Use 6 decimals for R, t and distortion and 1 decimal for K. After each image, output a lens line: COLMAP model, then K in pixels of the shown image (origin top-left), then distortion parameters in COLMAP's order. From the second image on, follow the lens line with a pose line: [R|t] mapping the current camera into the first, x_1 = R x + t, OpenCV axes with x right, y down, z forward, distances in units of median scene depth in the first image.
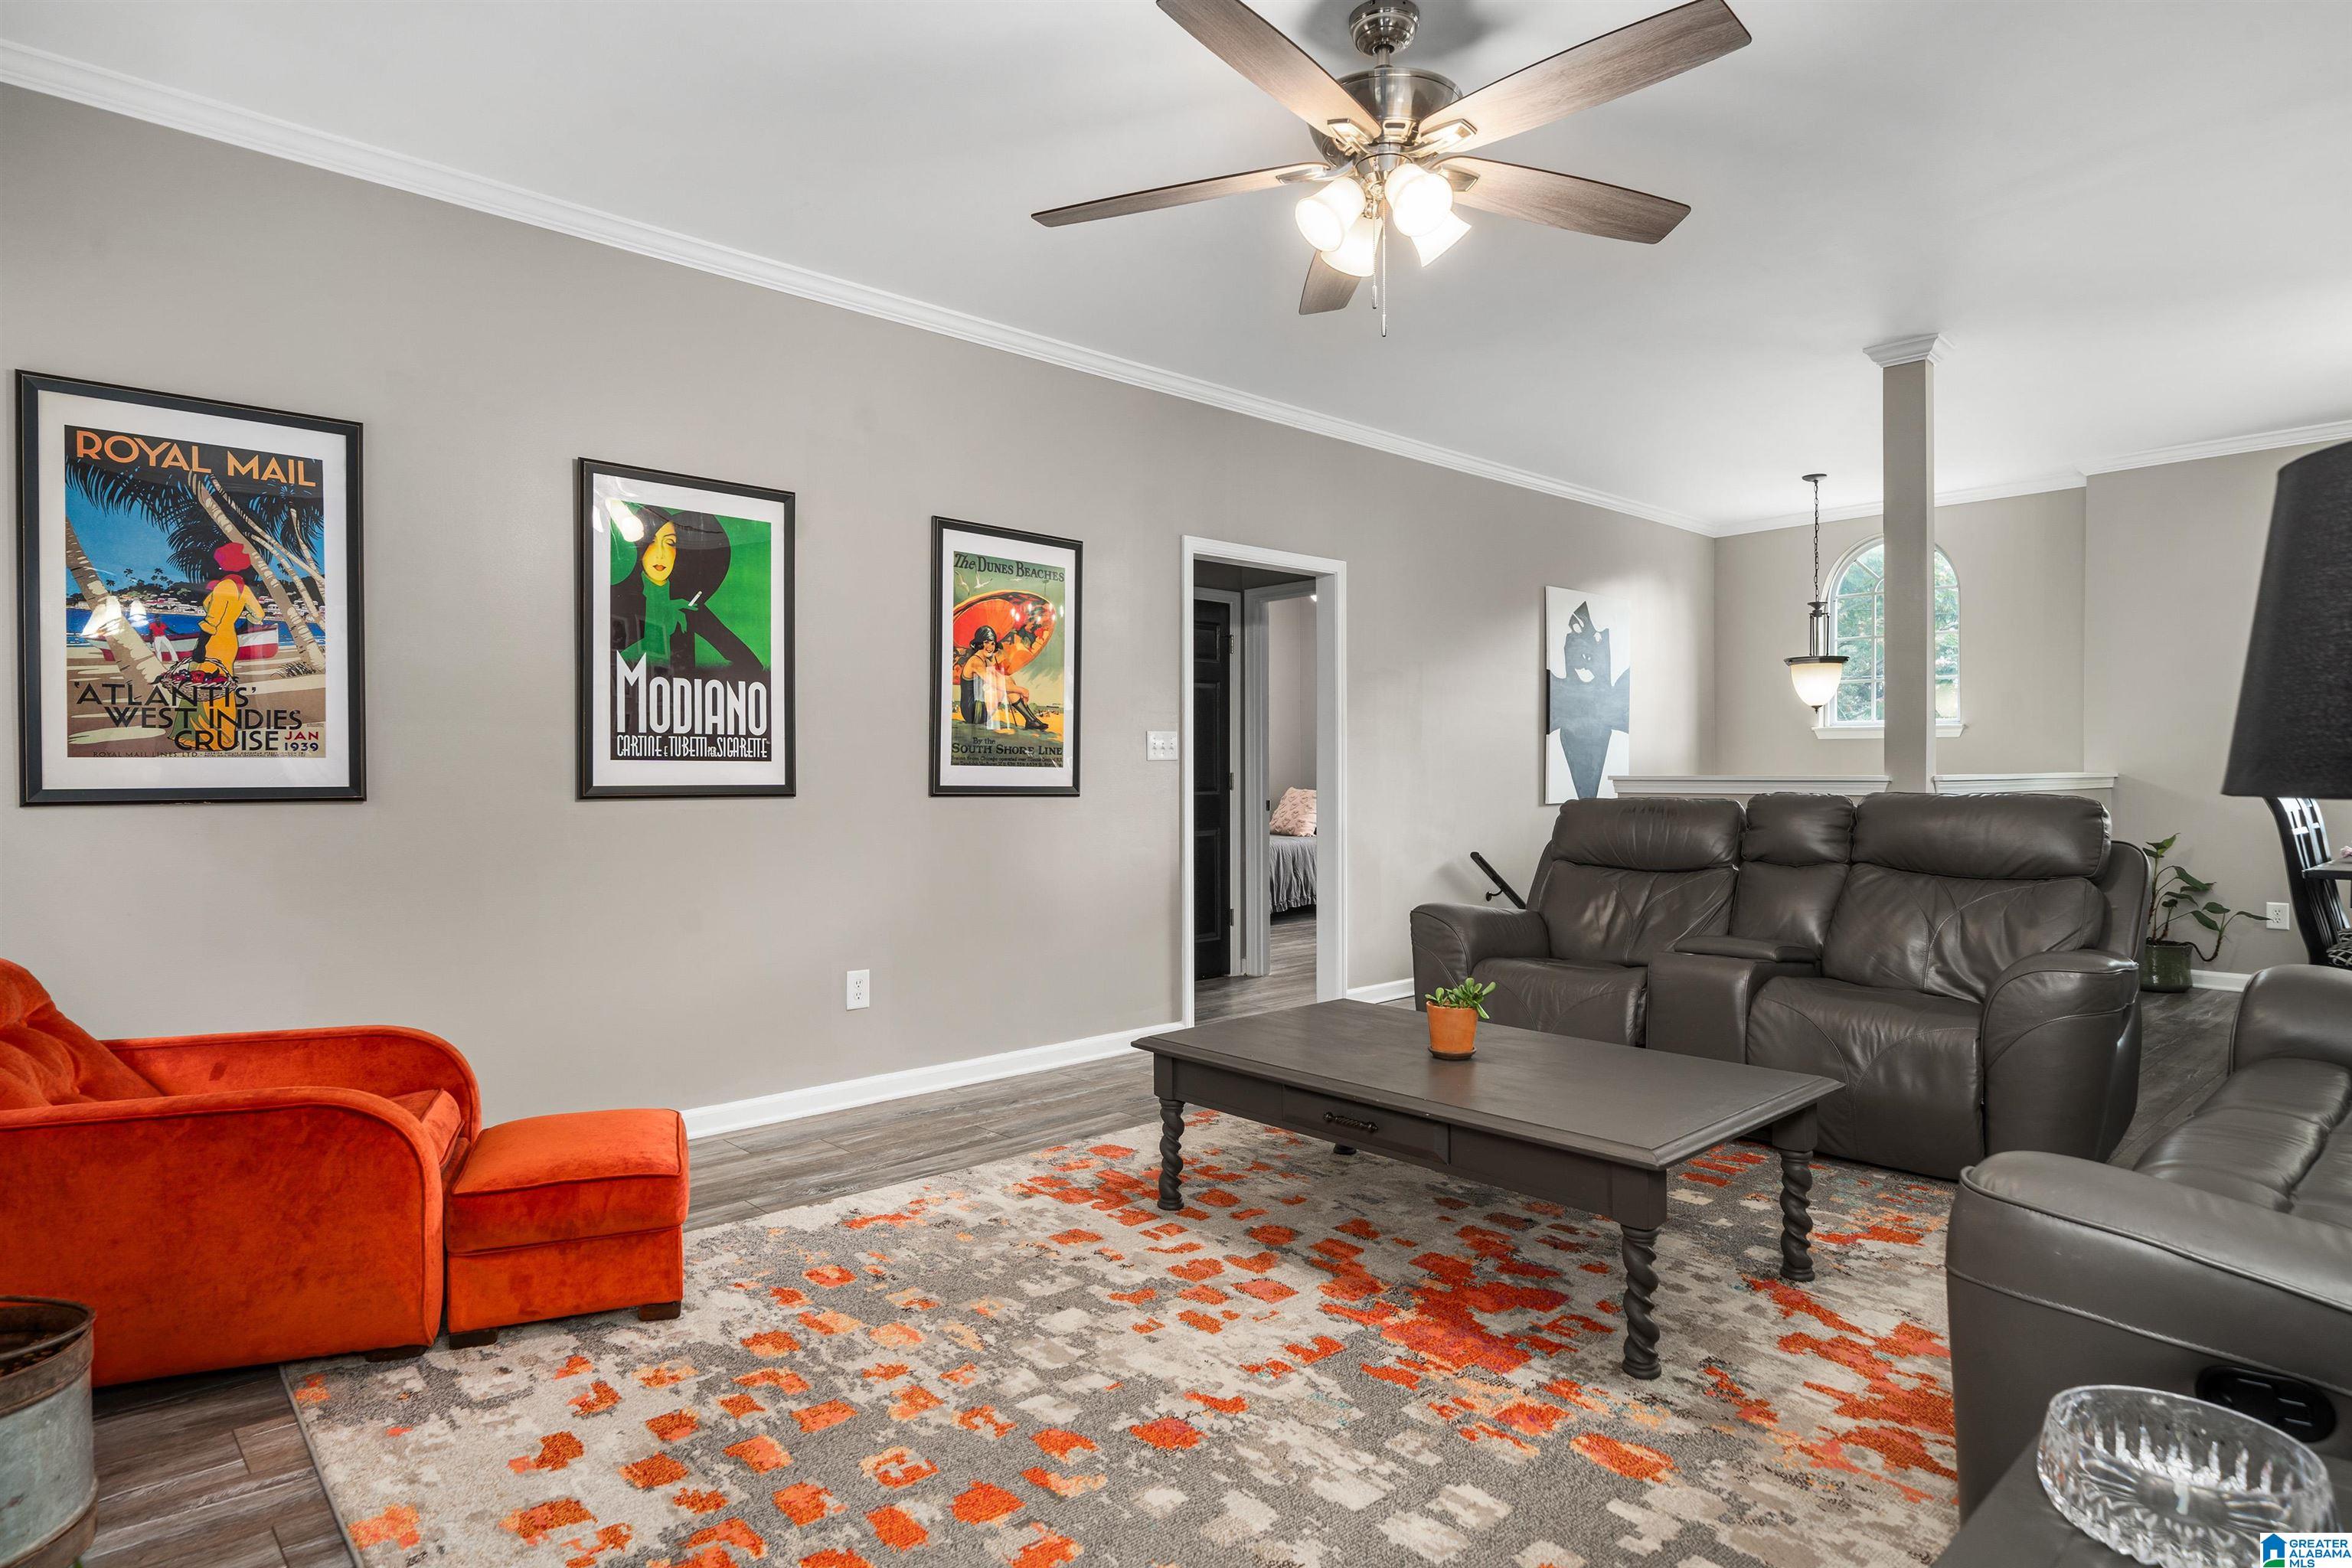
lens RADIAL K [[1301.3, 0, 1176.0], [0, 1301.3, 784.0], [0, 0, 1]] dist [-0.003389, -0.000188]
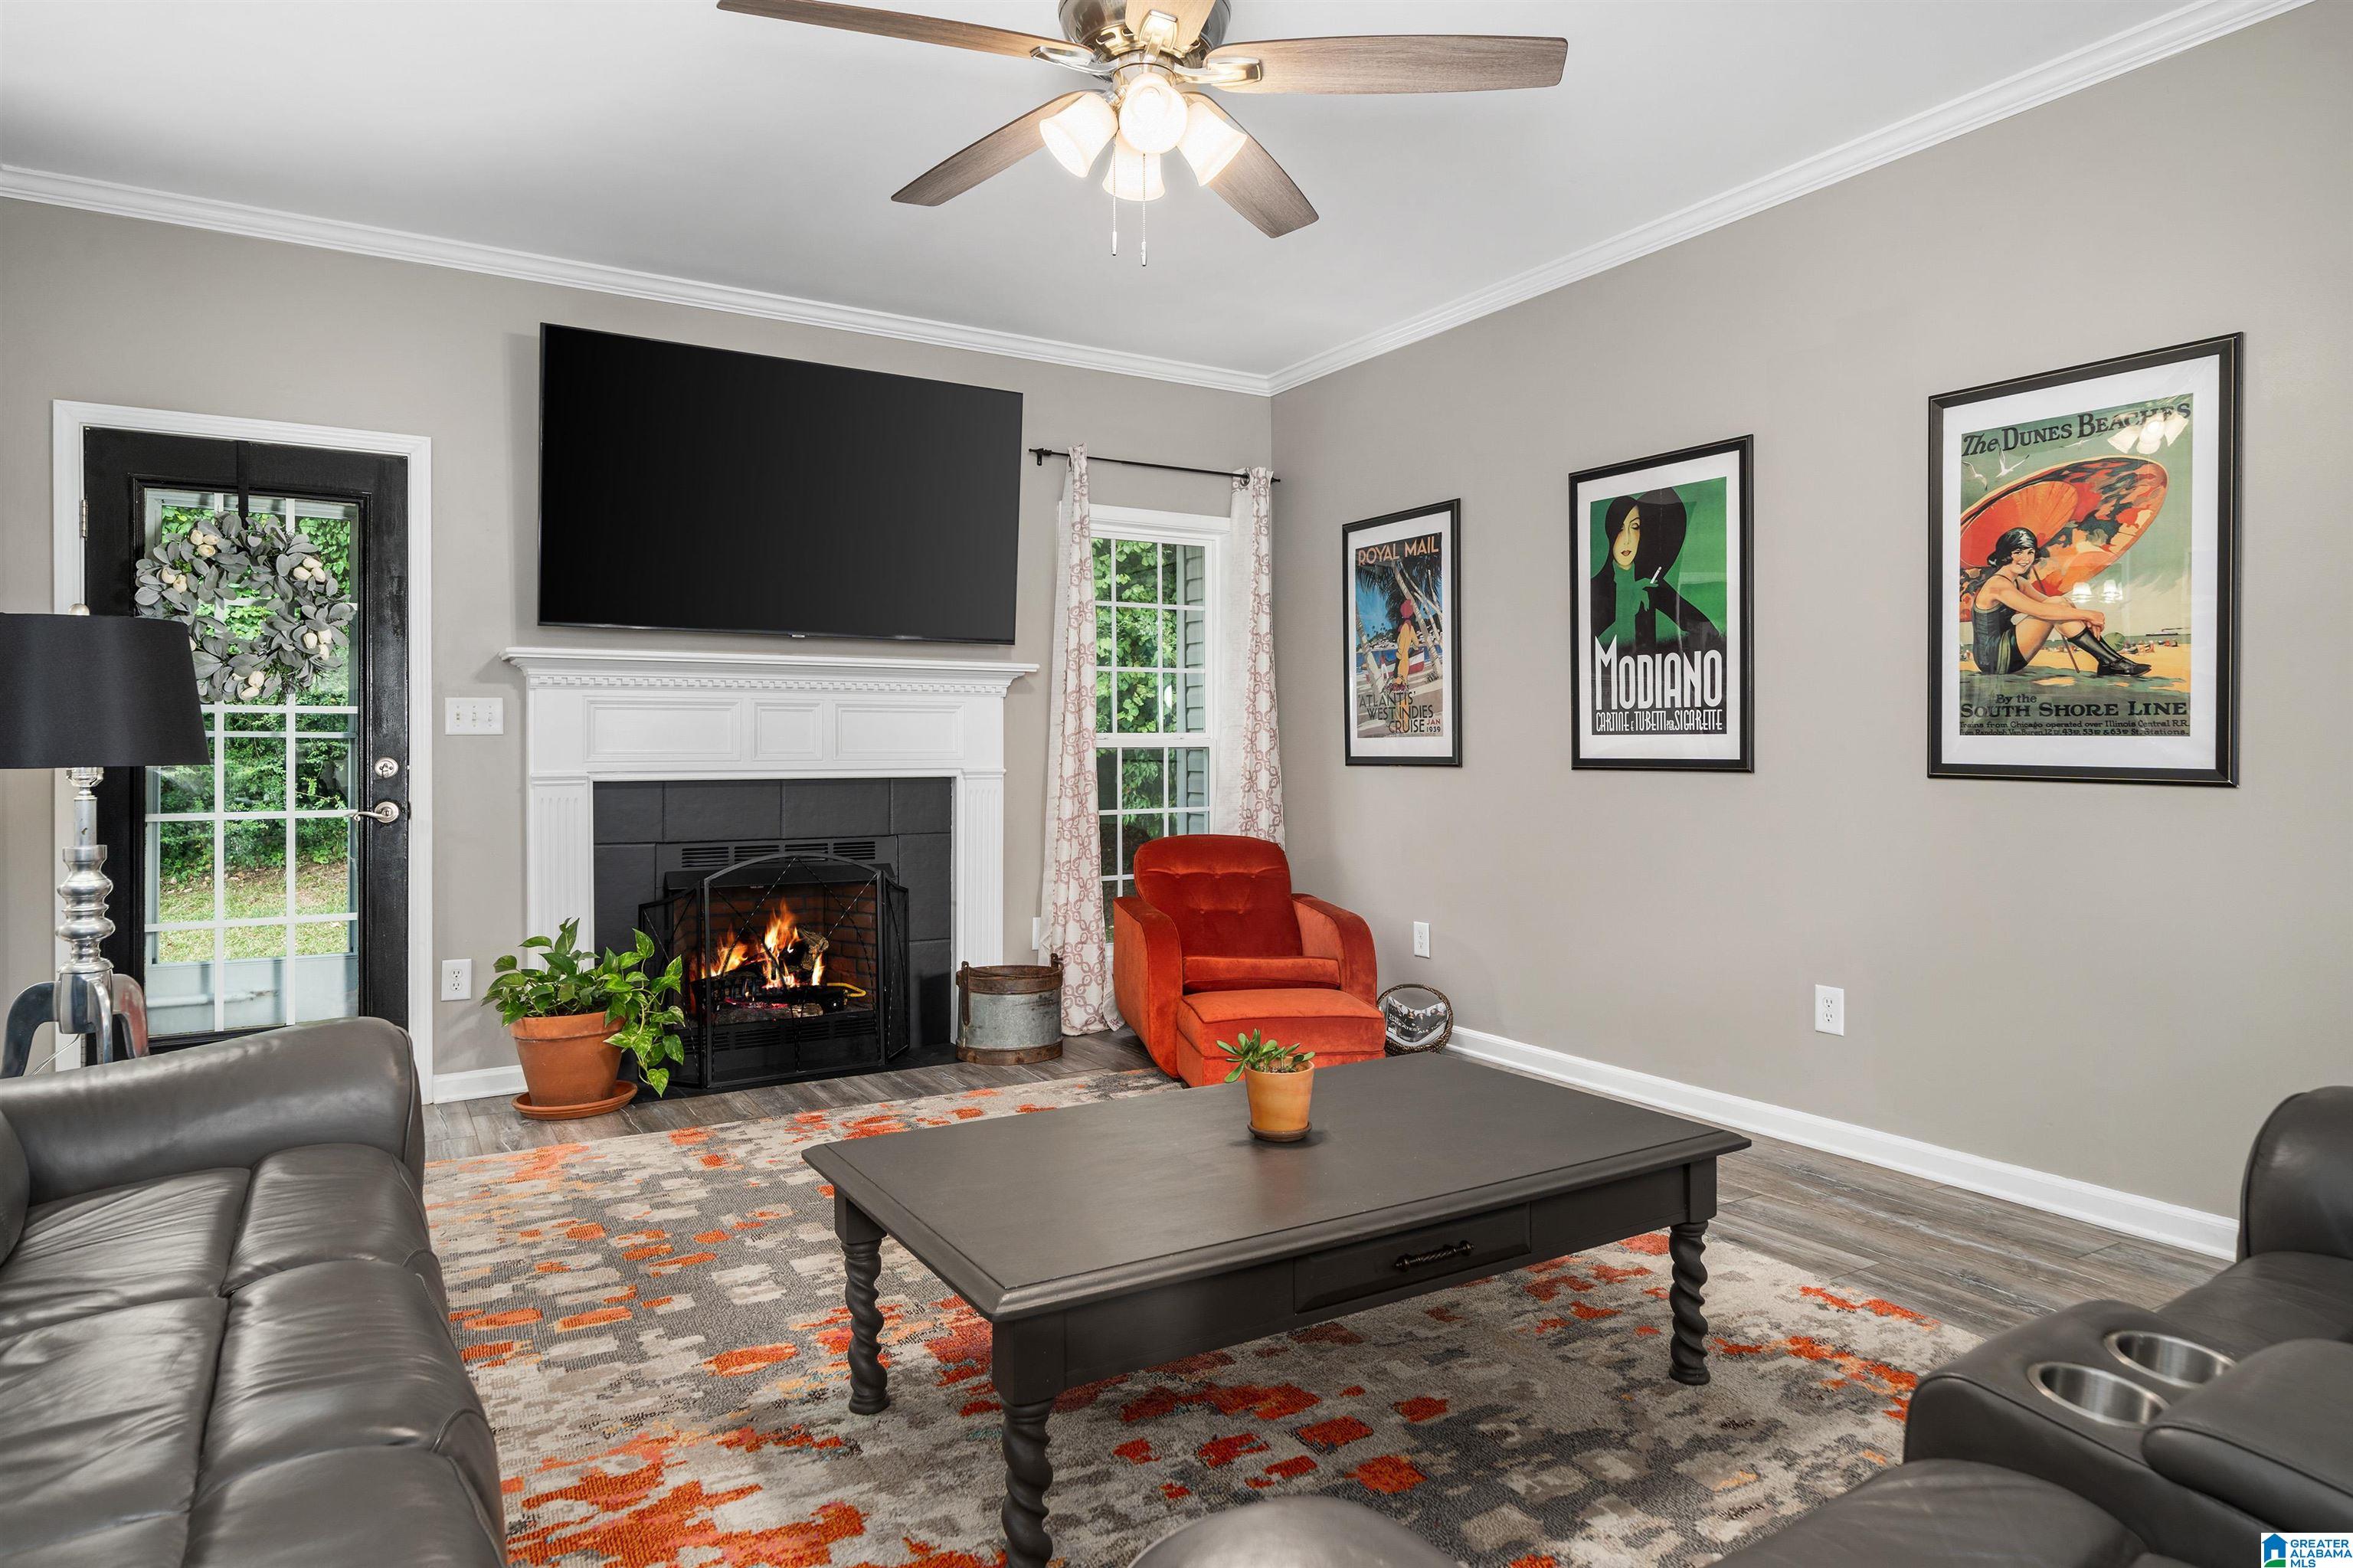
lens RADIAL K [[1389.4, 0, 1175.1], [0, 1389.4, 750.6], [0, 0, 1]] dist [0.000170, -0.000219]
pose [[-0.204456, 0.004771, -0.978864, 0.782255], [-0.003380, 0.999979, 0.005580, -0.010331], [0.978870, 0.004449, -0.204436, 0.867038]]
